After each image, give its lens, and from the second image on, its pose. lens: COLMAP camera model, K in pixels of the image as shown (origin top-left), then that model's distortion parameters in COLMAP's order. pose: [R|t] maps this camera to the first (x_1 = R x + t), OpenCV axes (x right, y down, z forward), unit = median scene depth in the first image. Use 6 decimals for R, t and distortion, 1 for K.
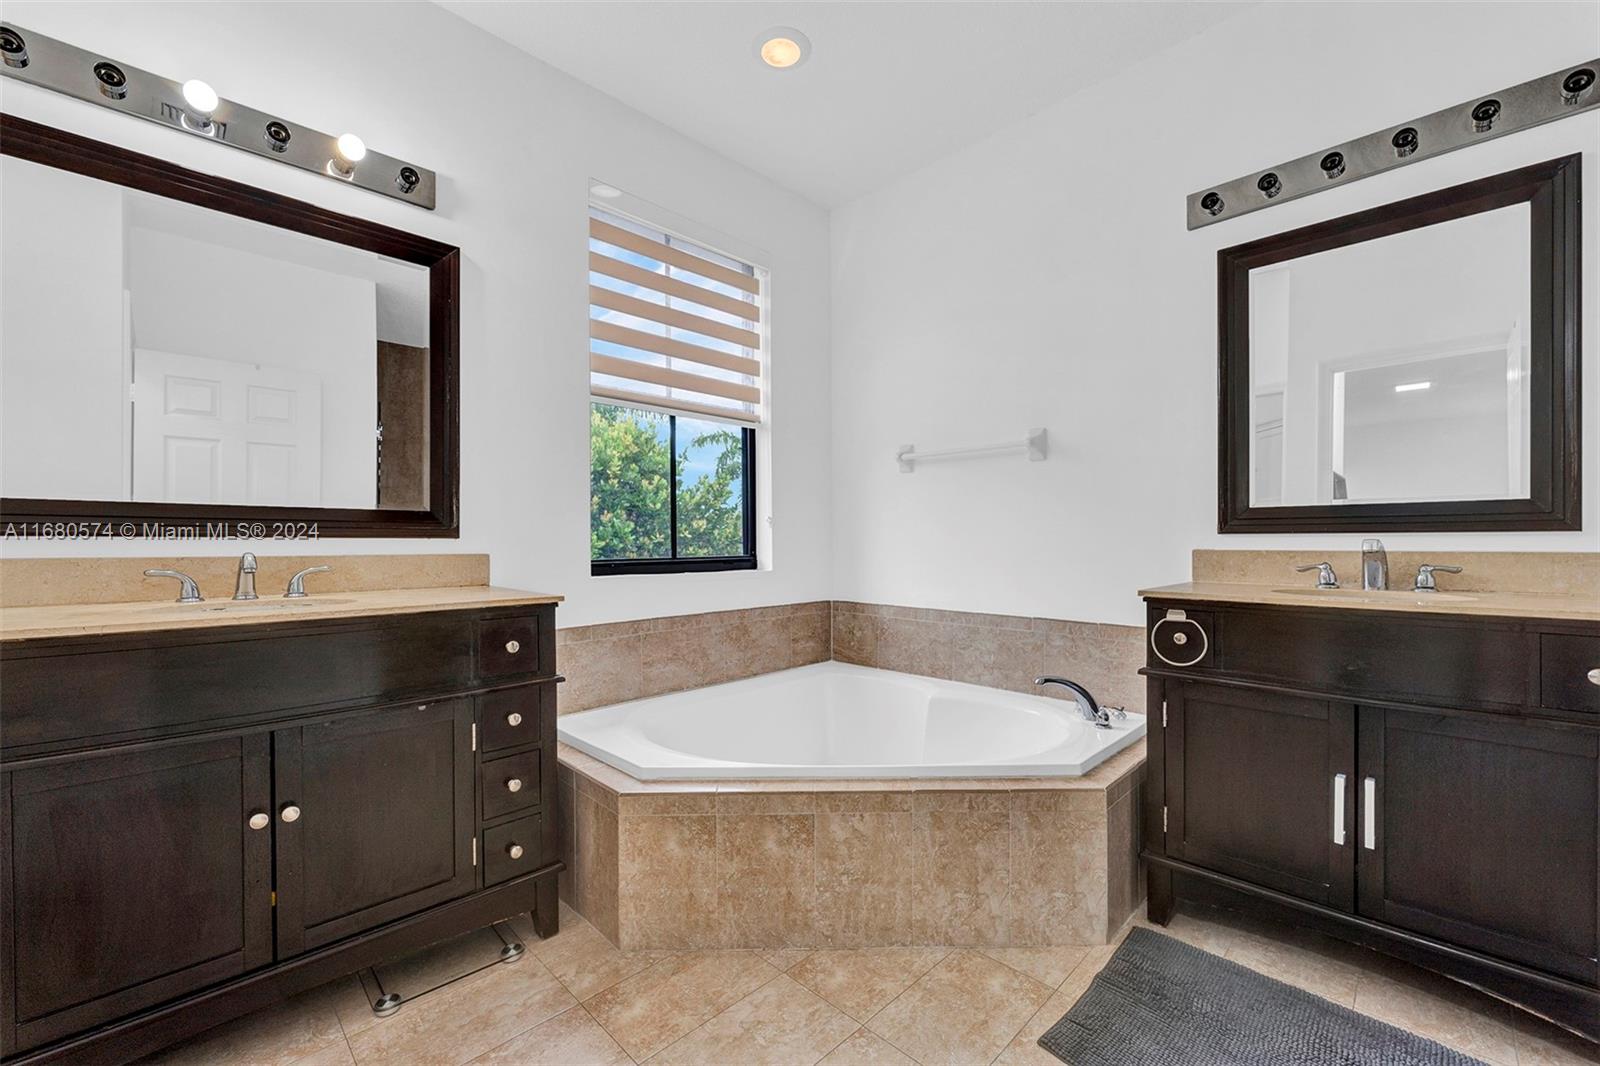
lens RADIAL K [[659.4, 0, 812.4], [0, 659.4, 542.1], [0, 0, 1]] dist [-0.002238, 0.000601]
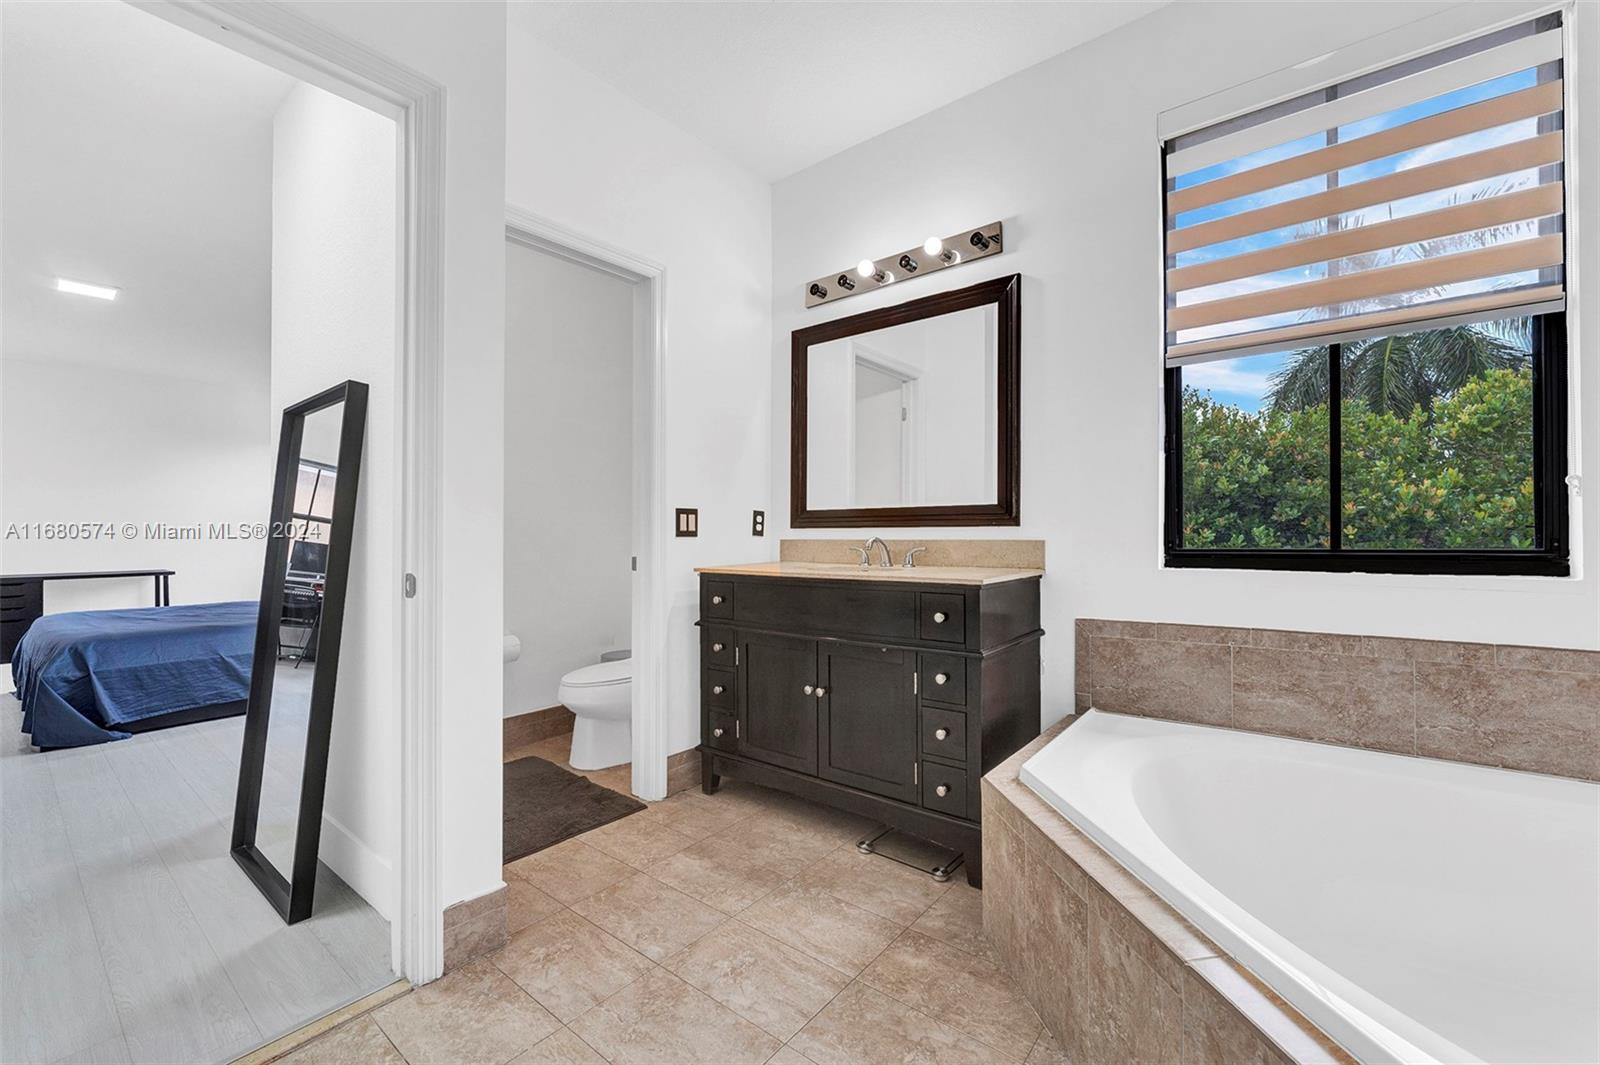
lens RADIAL K [[658.0, 0, 801.6], [0, 658.0, 528.6], [0, 0, 1]] dist [-0.008839, 0.001436]
pose [[0.097187, -0.006510, -0.995245, 0.463506], [0.005691, 0.999966, -0.005986, 0.002657], [0.995250, -0.005082, 0.097221, 0.418456]]
